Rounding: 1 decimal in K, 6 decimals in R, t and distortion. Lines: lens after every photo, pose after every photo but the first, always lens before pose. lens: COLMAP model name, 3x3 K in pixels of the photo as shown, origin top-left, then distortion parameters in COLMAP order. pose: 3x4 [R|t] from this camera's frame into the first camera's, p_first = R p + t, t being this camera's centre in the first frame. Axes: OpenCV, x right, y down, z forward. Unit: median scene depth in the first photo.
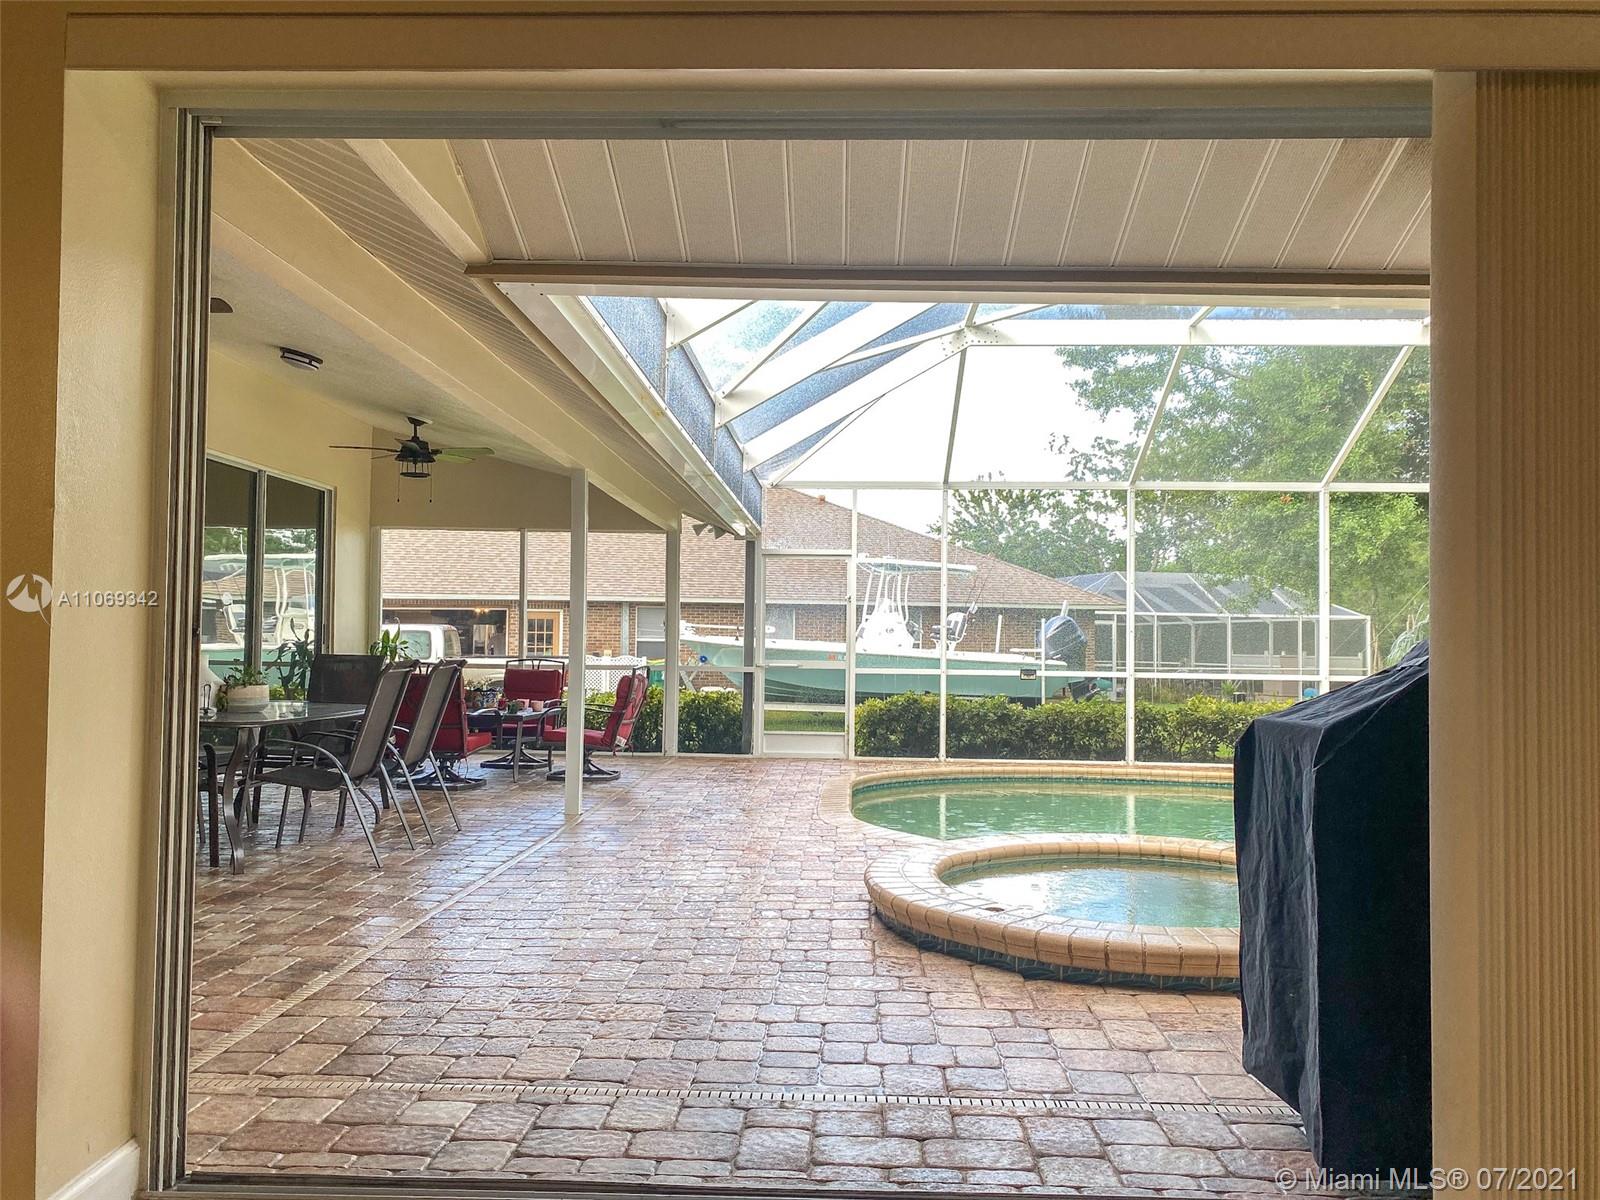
lens RADIAL K [[1217.7, 0, 803.6], [0, 1217.7, 627.8], [0, 0, 1]] dist [0.163402, -0.367151]
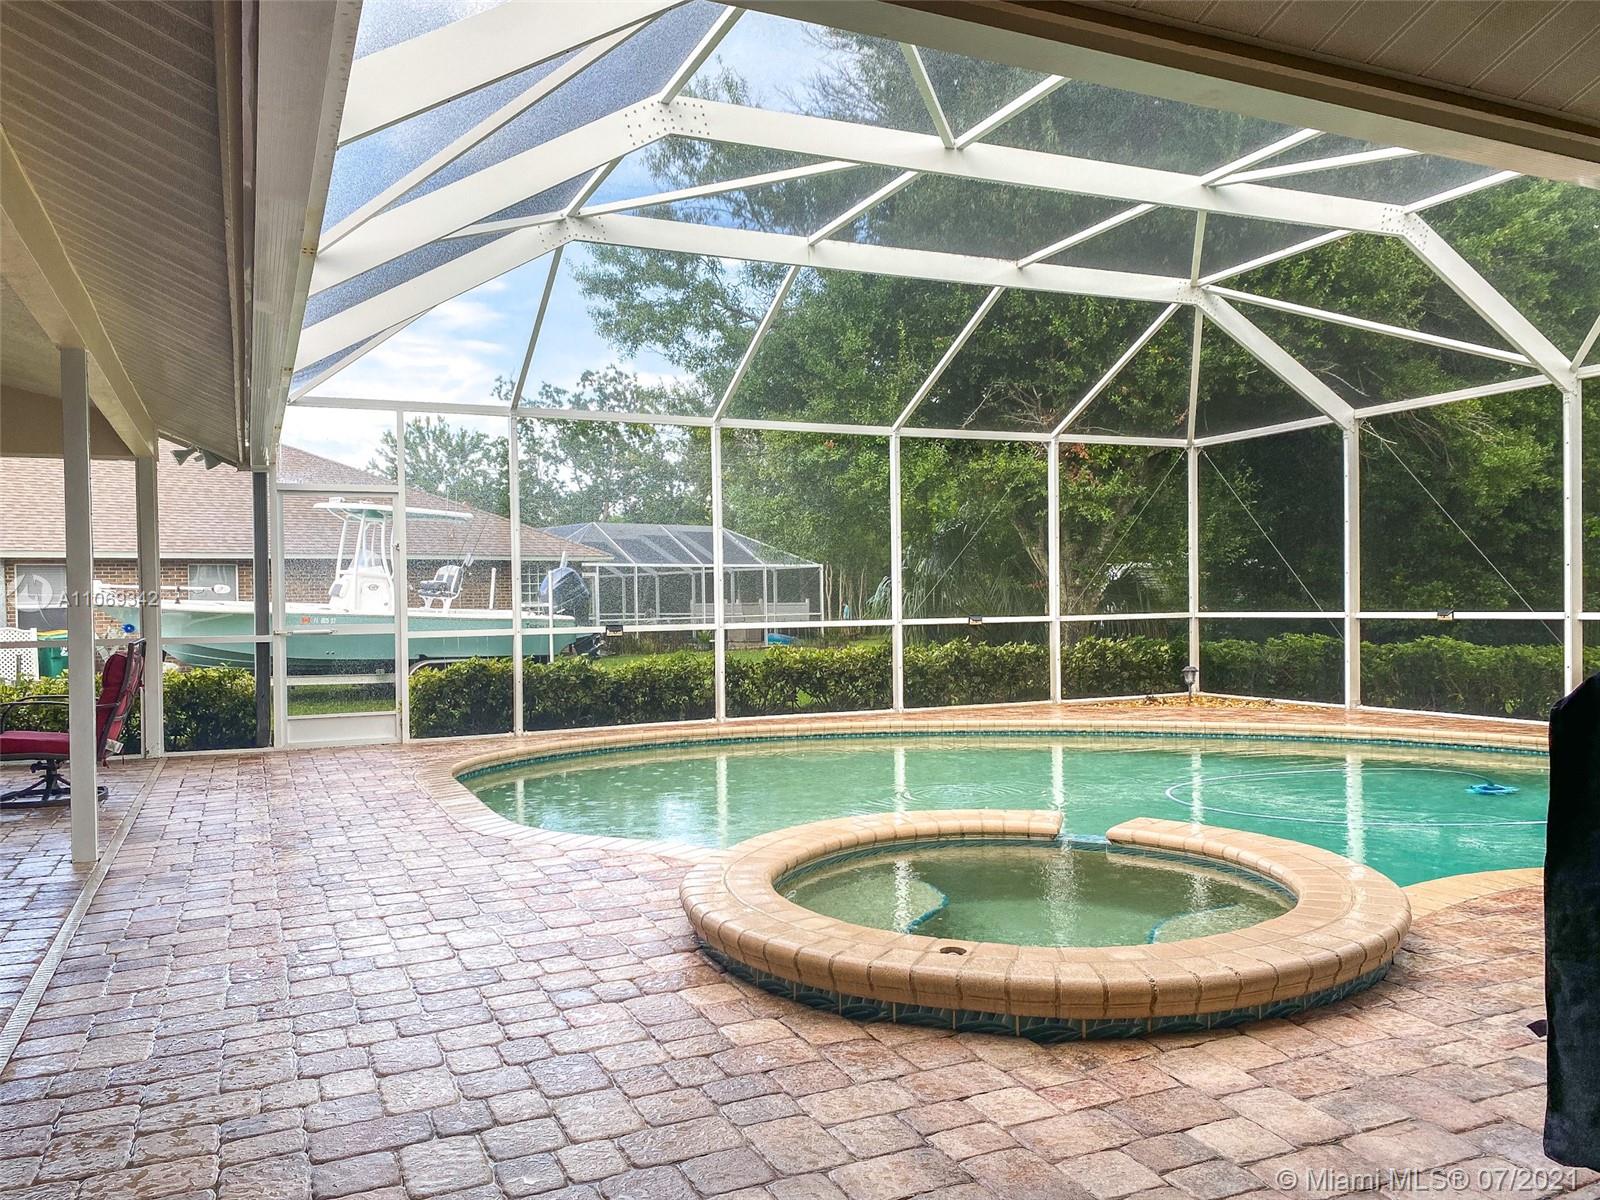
lens RADIAL K [[1217.7, 0, 803.6], [0, 1217.7, 627.8], [0, 0, 1]] dist [0.163402, -0.367151]
pose [[0.894926, -0.038460, 0.444553, -0.086630], [0.021926, 0.998865, 0.042279, 0.001321], [-0.445675, -0.028089, 0.894754, 0.137898]]
